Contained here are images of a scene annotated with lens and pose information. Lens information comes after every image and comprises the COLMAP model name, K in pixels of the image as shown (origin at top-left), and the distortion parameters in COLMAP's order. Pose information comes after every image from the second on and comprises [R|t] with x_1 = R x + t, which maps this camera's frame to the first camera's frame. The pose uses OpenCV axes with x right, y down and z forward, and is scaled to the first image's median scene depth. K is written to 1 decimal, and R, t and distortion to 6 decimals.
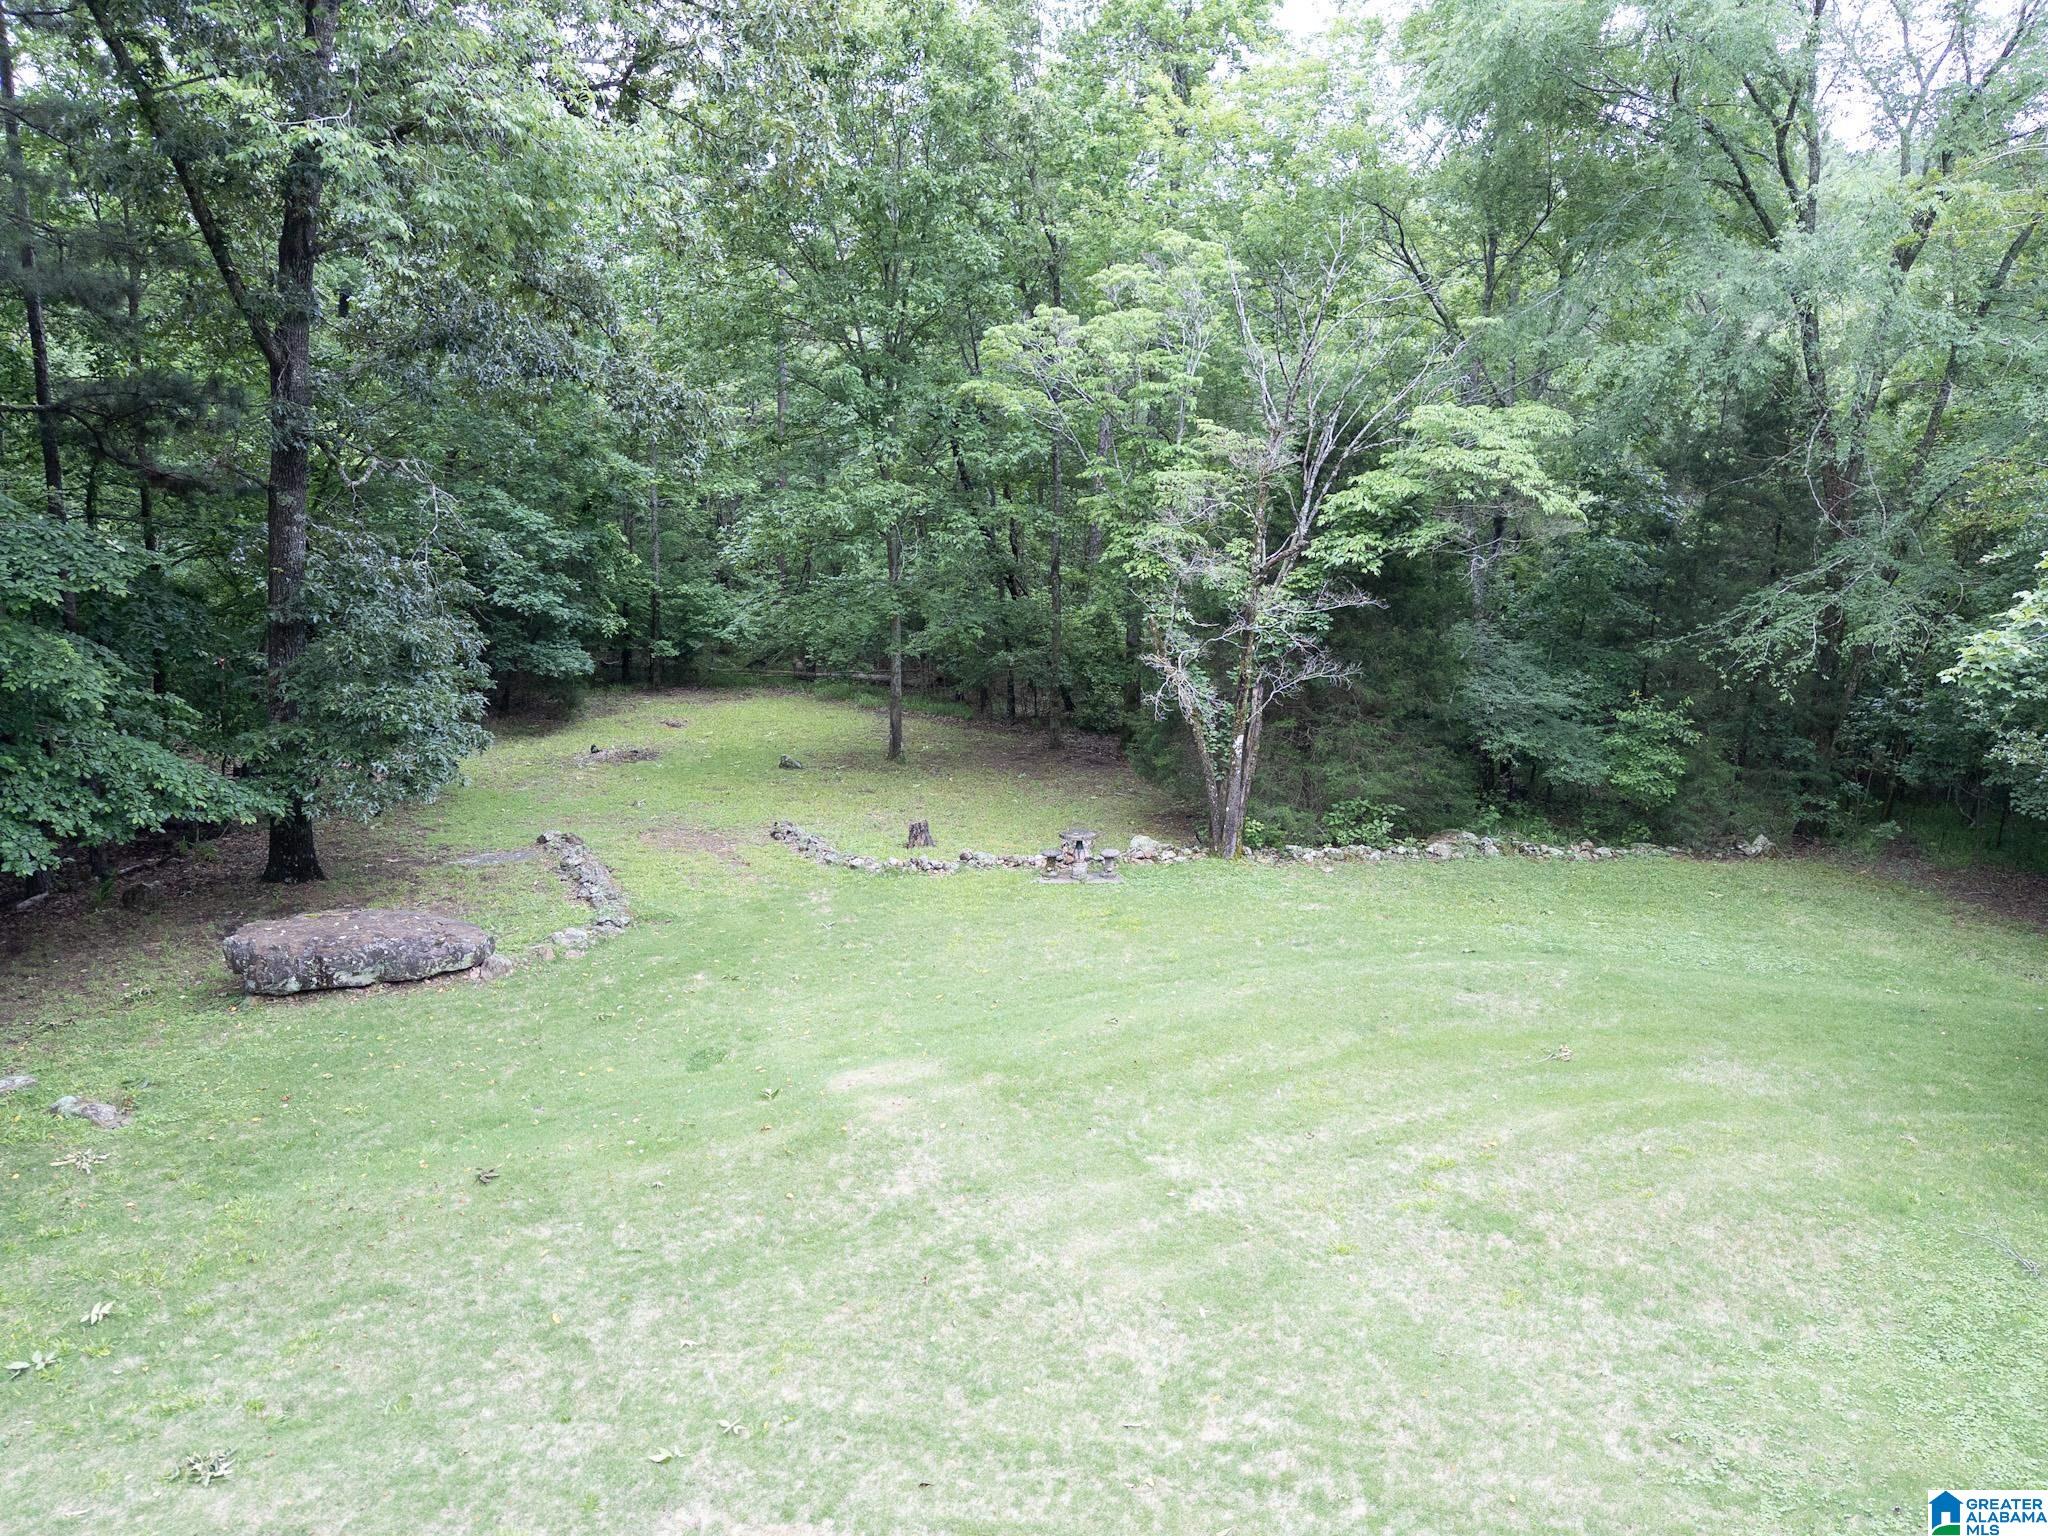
lens RADIAL K [[1450.7, 0, 1017.0], [0, 1450.7, 768.3], [0, 0, 1]] dist [0.042813, -0.002601]
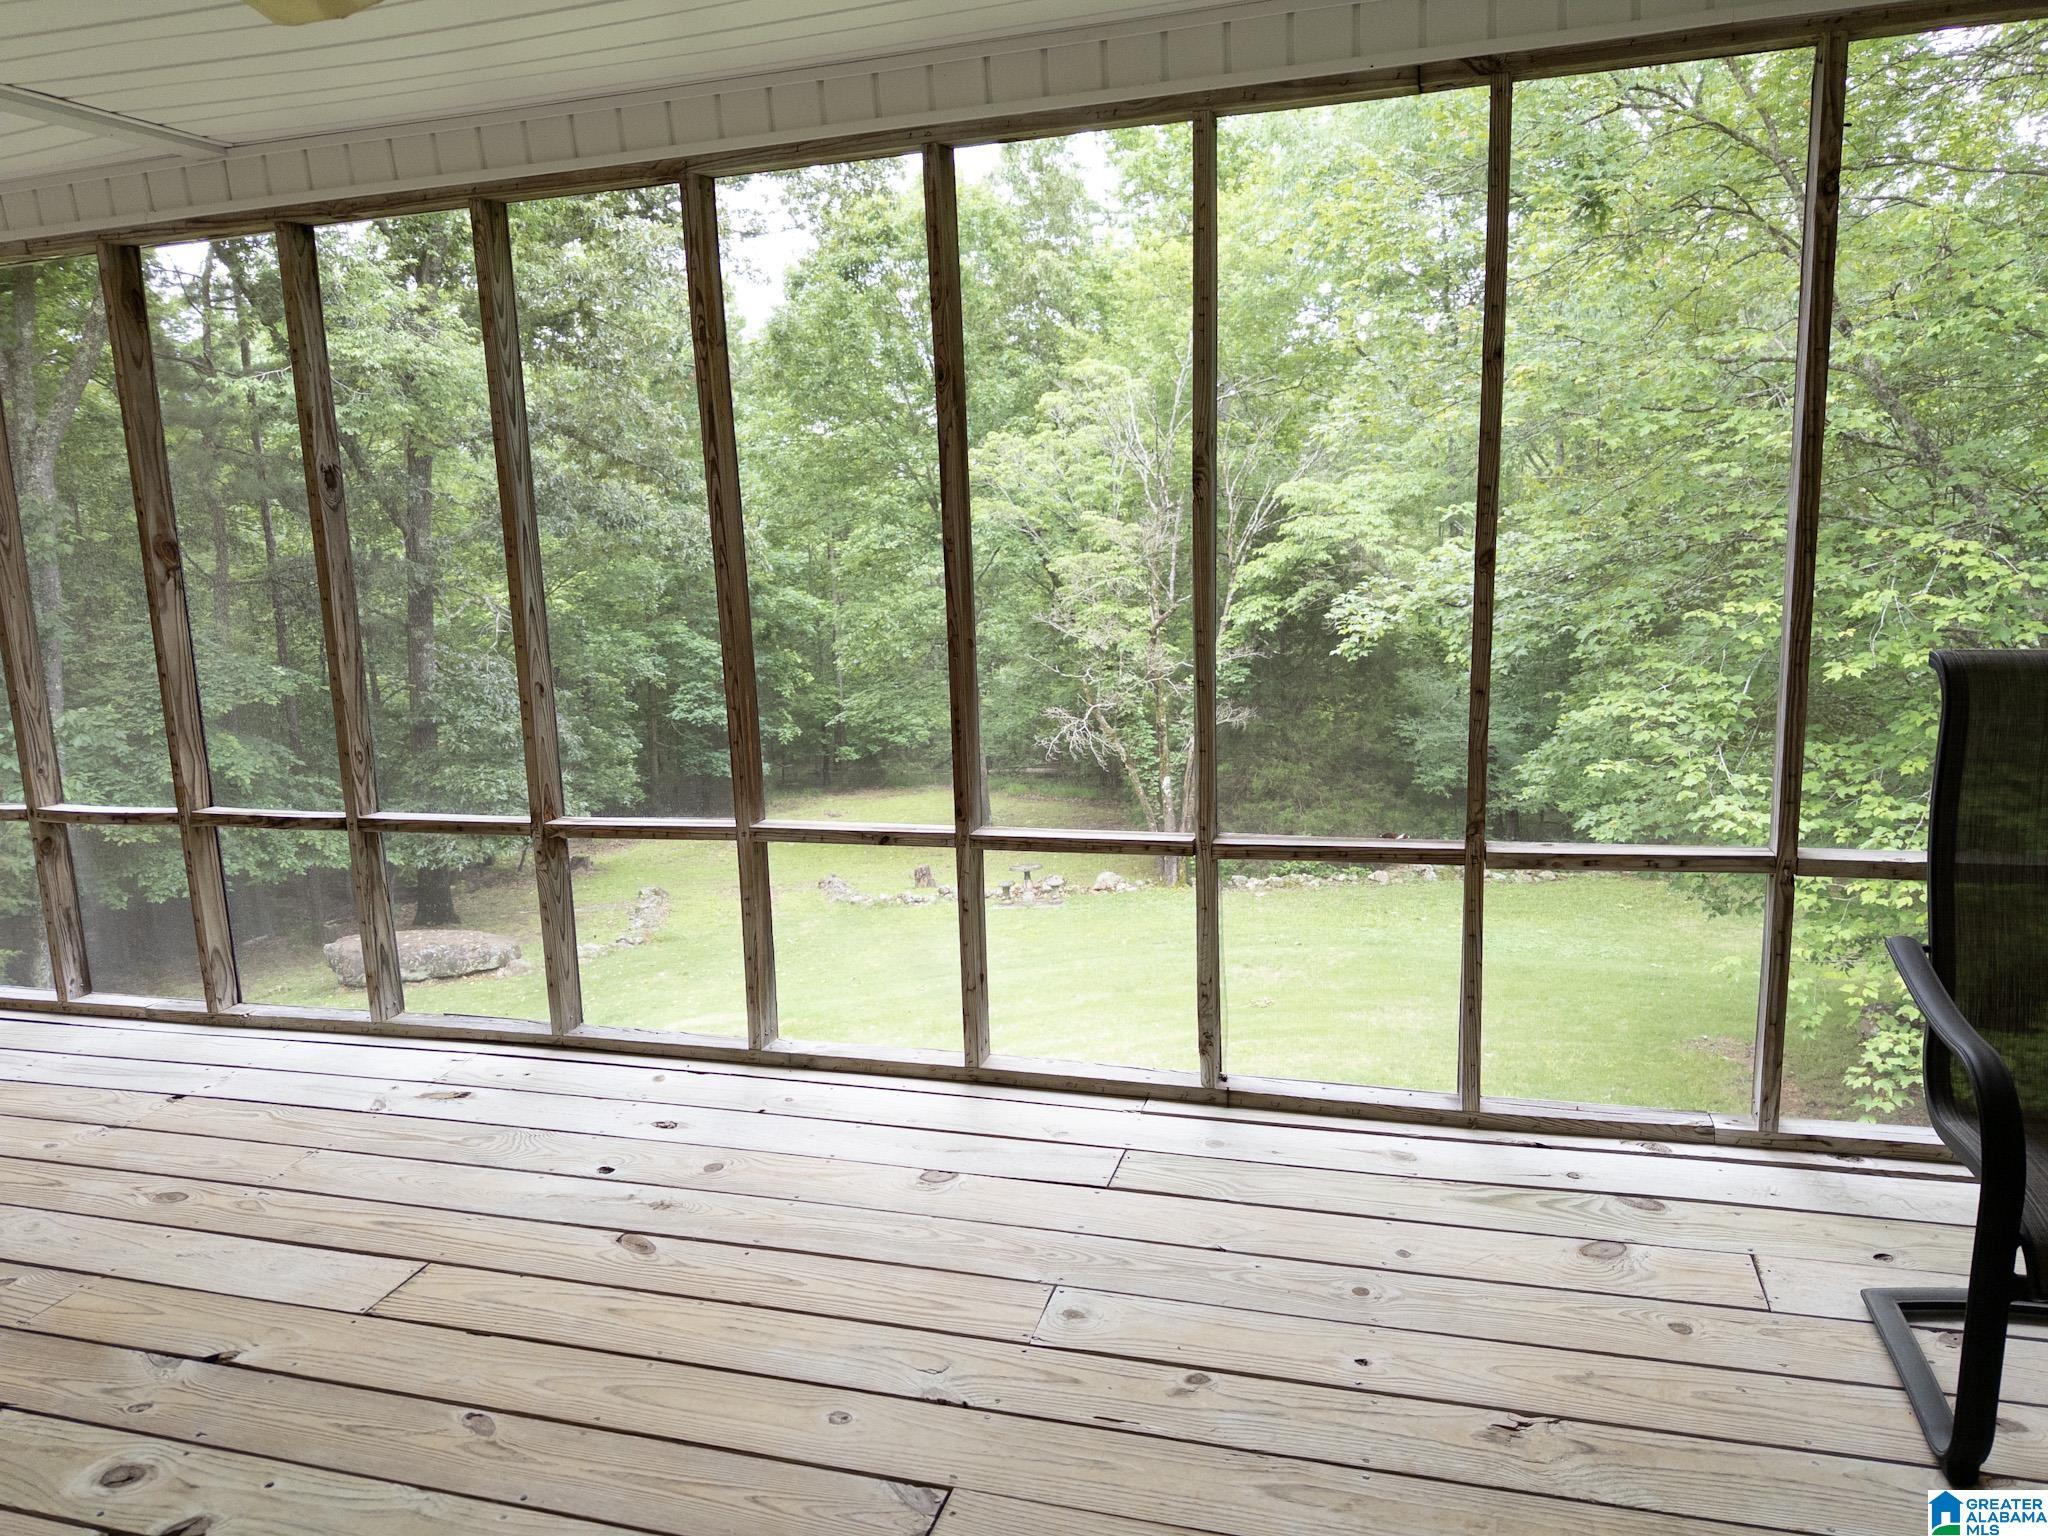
lens RADIAL K [[1450.7, 0, 1032.5], [0, 1450.7, 770.6], [0, 0, 1]] dist [0.042813, -0.002601]
pose [[0.972107, -0.051207, -0.228878, 0.327185], [0.031904, 0.995675, -0.087256, 0.071768], [0.232357, 0.077520, 0.969537, -0.146094]]
